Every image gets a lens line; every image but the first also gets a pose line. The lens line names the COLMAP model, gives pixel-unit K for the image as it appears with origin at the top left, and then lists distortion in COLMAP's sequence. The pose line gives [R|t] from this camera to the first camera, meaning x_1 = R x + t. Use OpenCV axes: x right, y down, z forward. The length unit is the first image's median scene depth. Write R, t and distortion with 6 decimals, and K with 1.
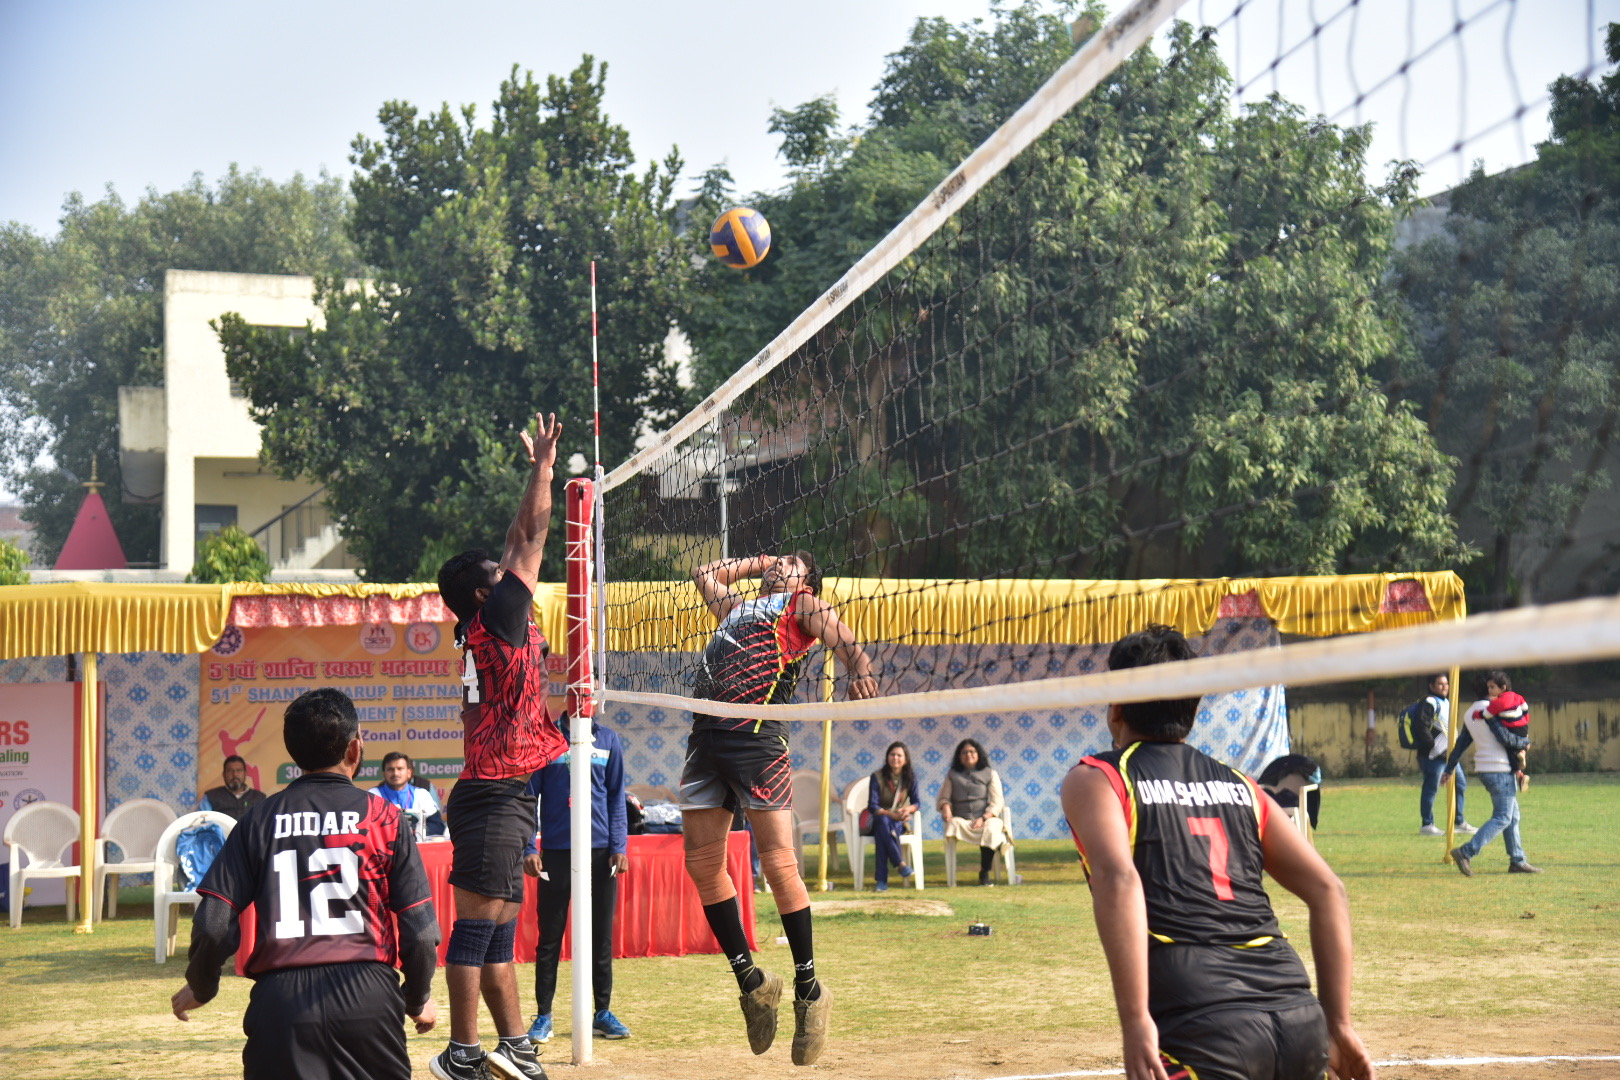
lens RADIAL K [[2429.5, 0, 809.2], [0, 2429.5, 564.2], [0, 0, 1]] dist [0.308705, 0.082788]
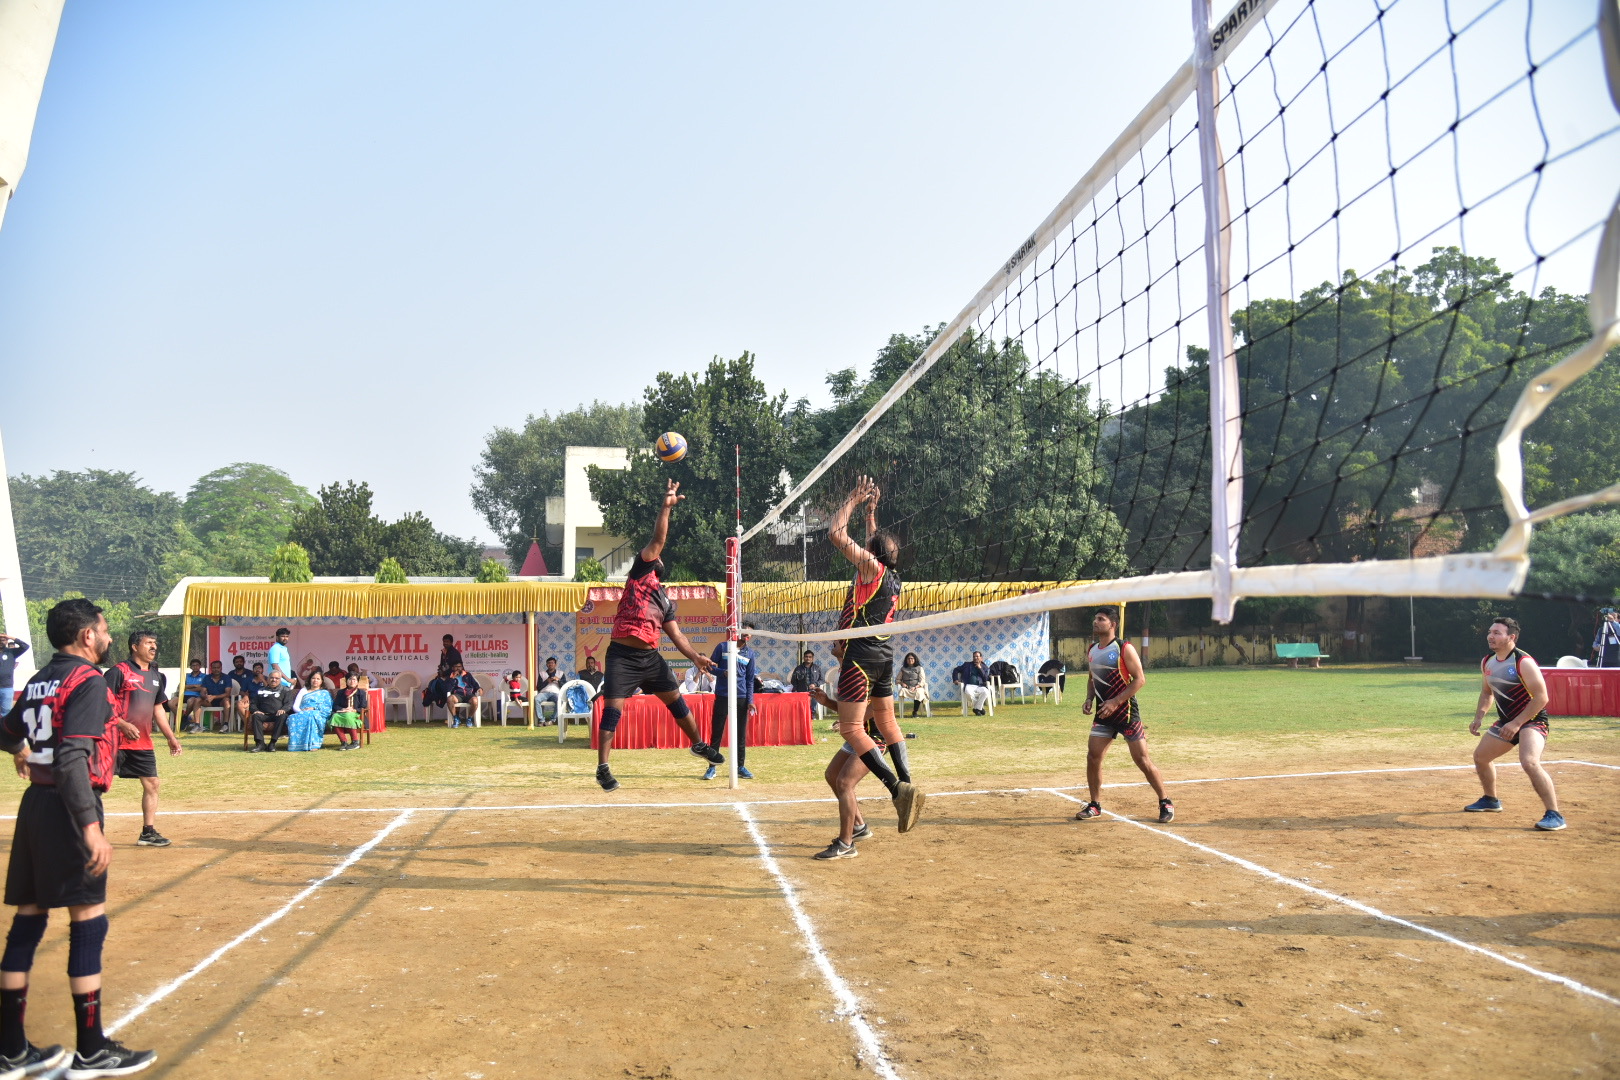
lens RADIAL K [[1109.8, 0, 803.7], [0, 1109.8, 552.0], [0, 0, 1]] dist [-0.122315, 0.070135]
pose [[0.999171, 0.003937, -0.040523, 0.005154], [-0.004766, 0.999781, -0.020397, -0.000044], [0.040433, 0.020573, 0.998970, -0.014383]]
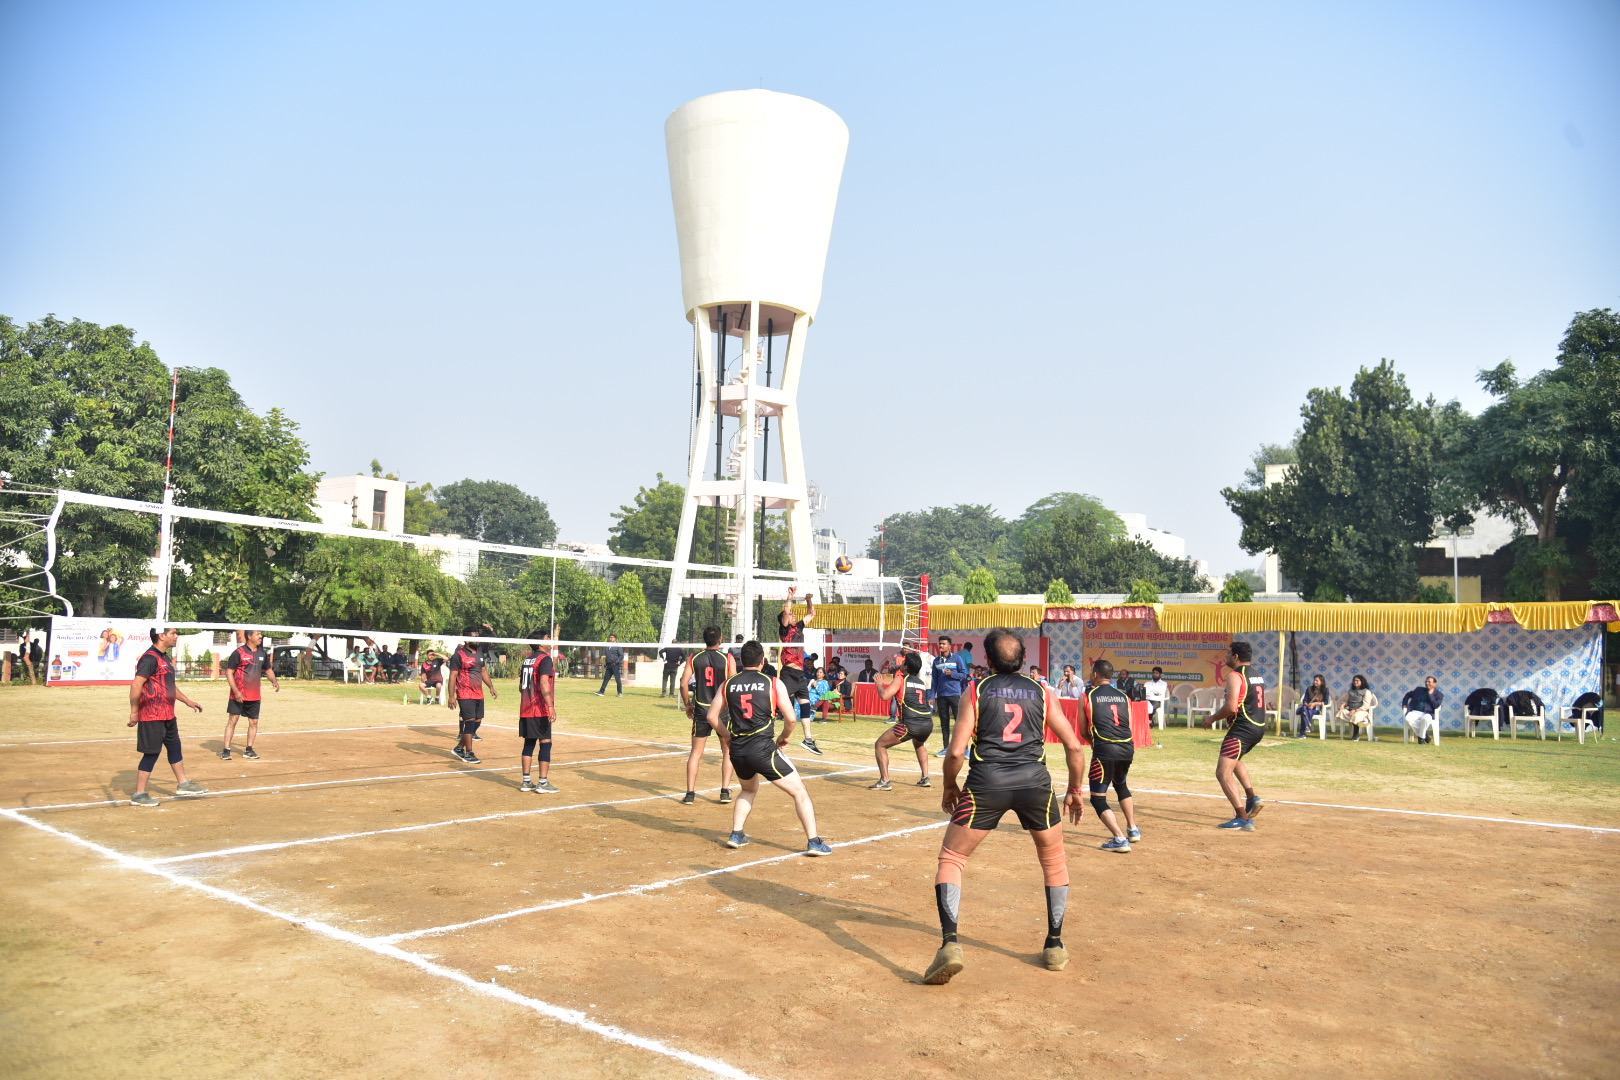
lens RADIAL K [[1109.8, 0, 803.7], [0, 1109.8, 552.0], [0, 0, 1]] dist [-0.122315, 0.070135]
pose [[0.670258, -0.023419, -0.741759, 0.272350], [0.001255, 0.999536, -0.030423, -0.006573], [0.742127, 0.019460, 0.669977, -0.016636]]
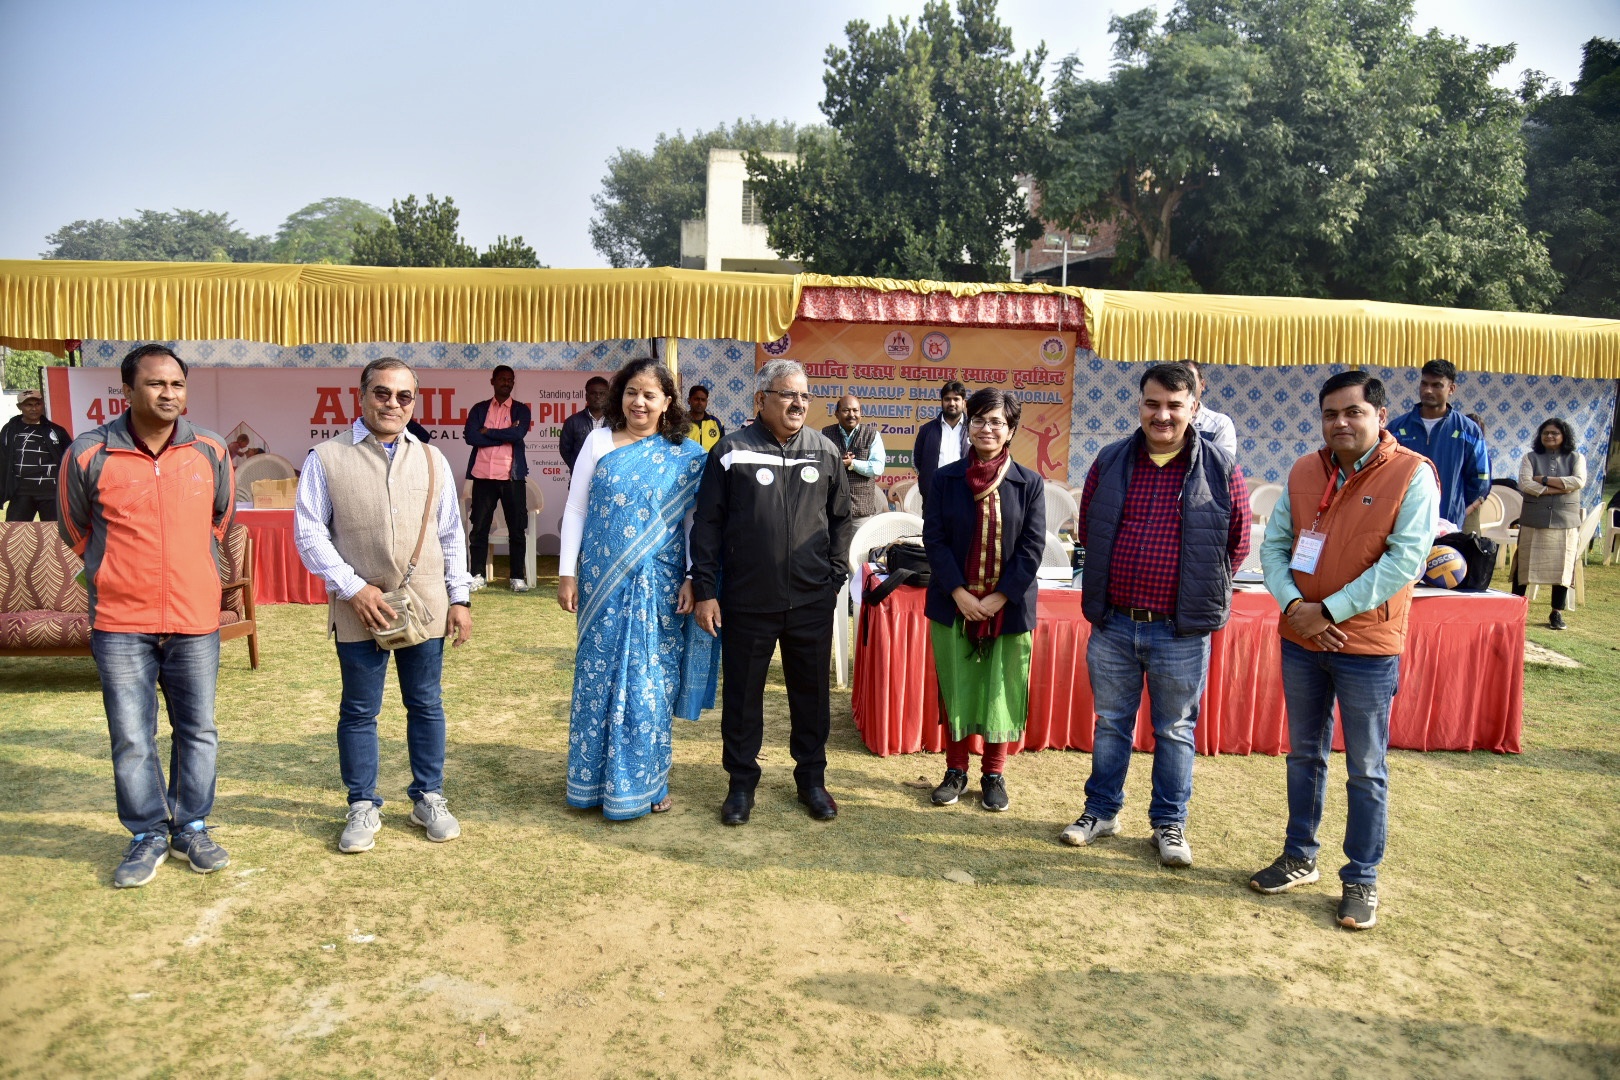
lens RADIAL K [[1109.8, 0, 803.7], [0, 1109.8, 552.0], [0, 0, 1]] dist [-0.122315, 0.070135]
pose [[0.987453, 0.059970, -0.146085, -0.086972], [-0.032498, 0.982456, 0.183643, 0.019813], [0.154535, -0.176592, 0.972077, 0.294394]]
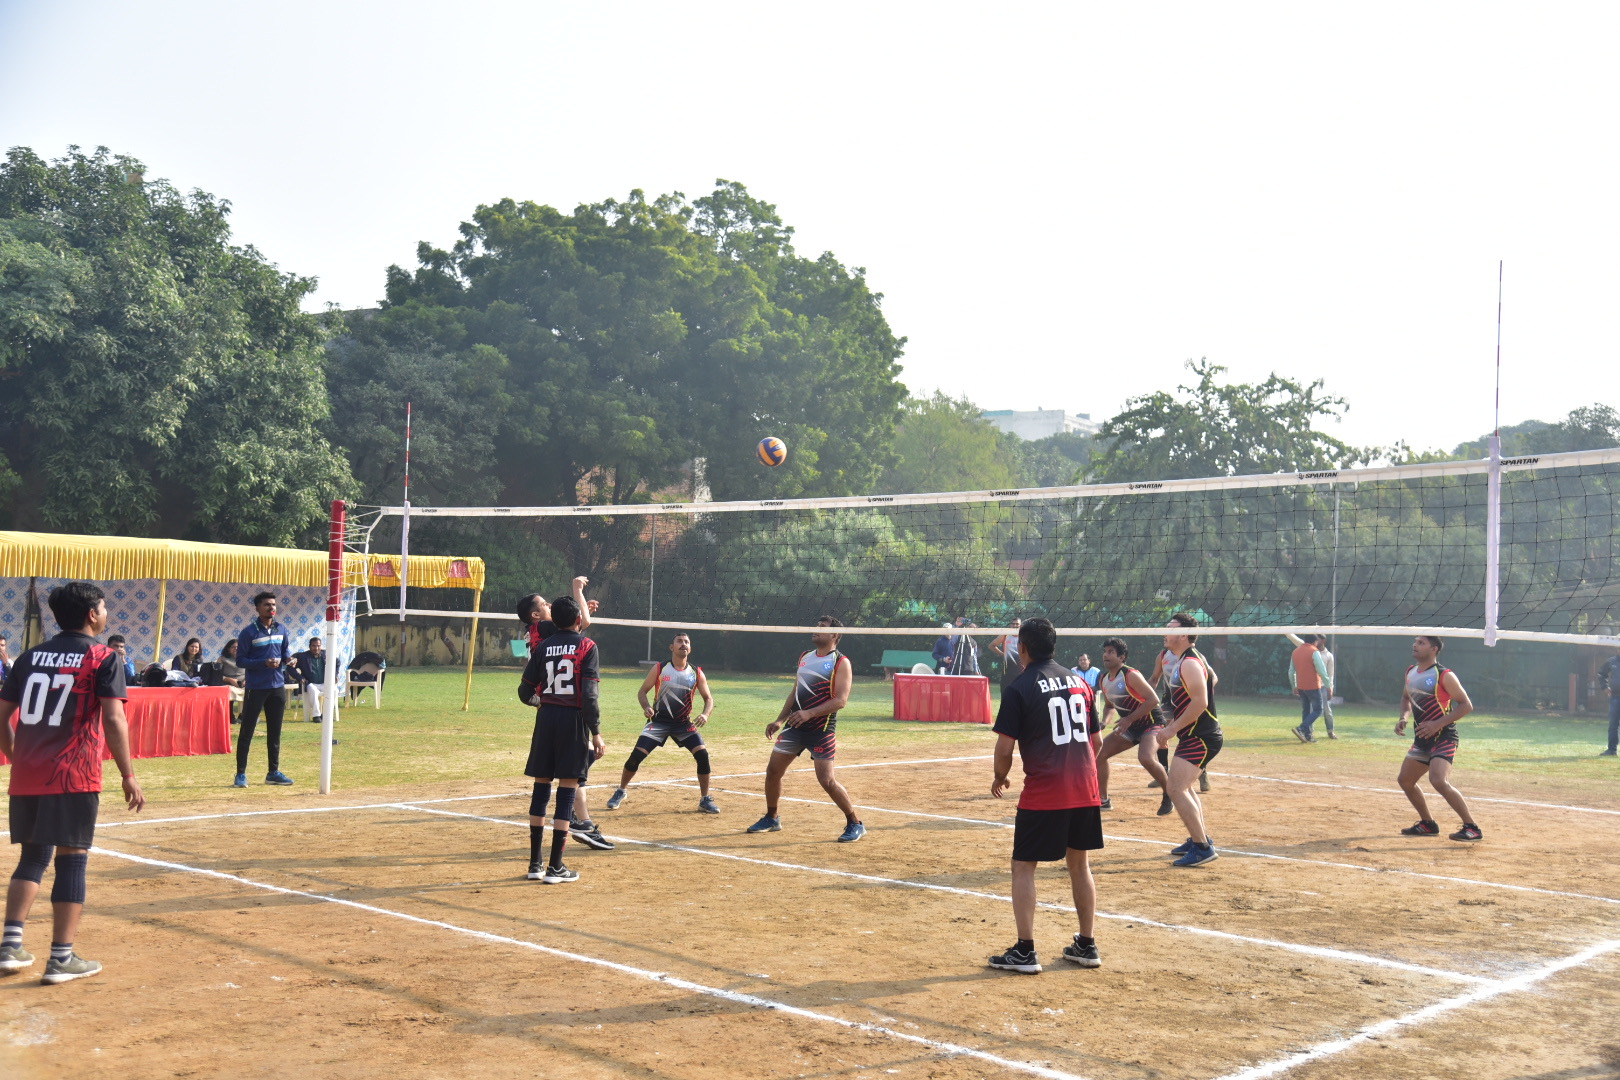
lens RADIAL K [[1641.2, 0, 803.6], [0, 1641.2, 562.8], [0, 0, 1]] dist [0.023428, 0.159404]
pose [[0.789232, 0.062113, 0.610946, -0.194115], [-0.072429, 0.997343, -0.007832, -0.000609], [-0.609809, -0.038069, 0.791634, -0.089418]]
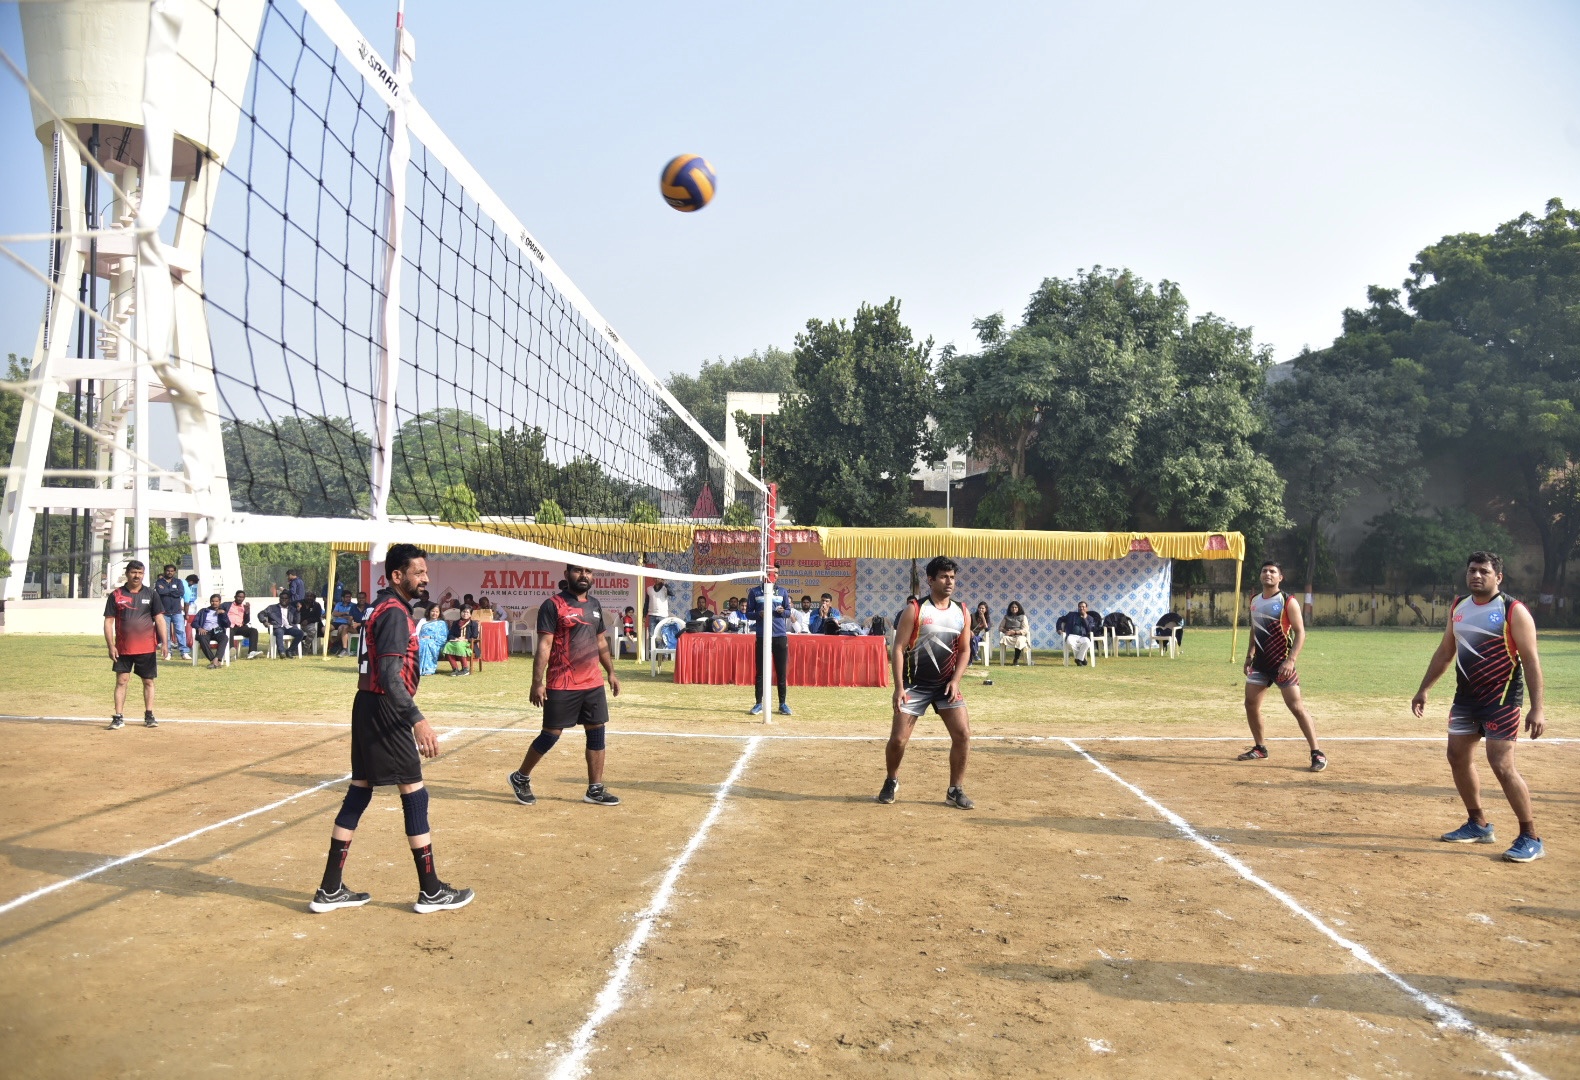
lens RADIAL K [[1111.4, 0, 813.0], [0, 1111.4, 549.0], [0, 0, 1]] dist [-0.113331, 0.065361]
pose [[0.978028, 0.027158, -0.206696, 0.056133], [-0.021716, 0.999356, 0.028552, -0.000846], [0.207339, -0.023436, 0.977988, -0.019489]]
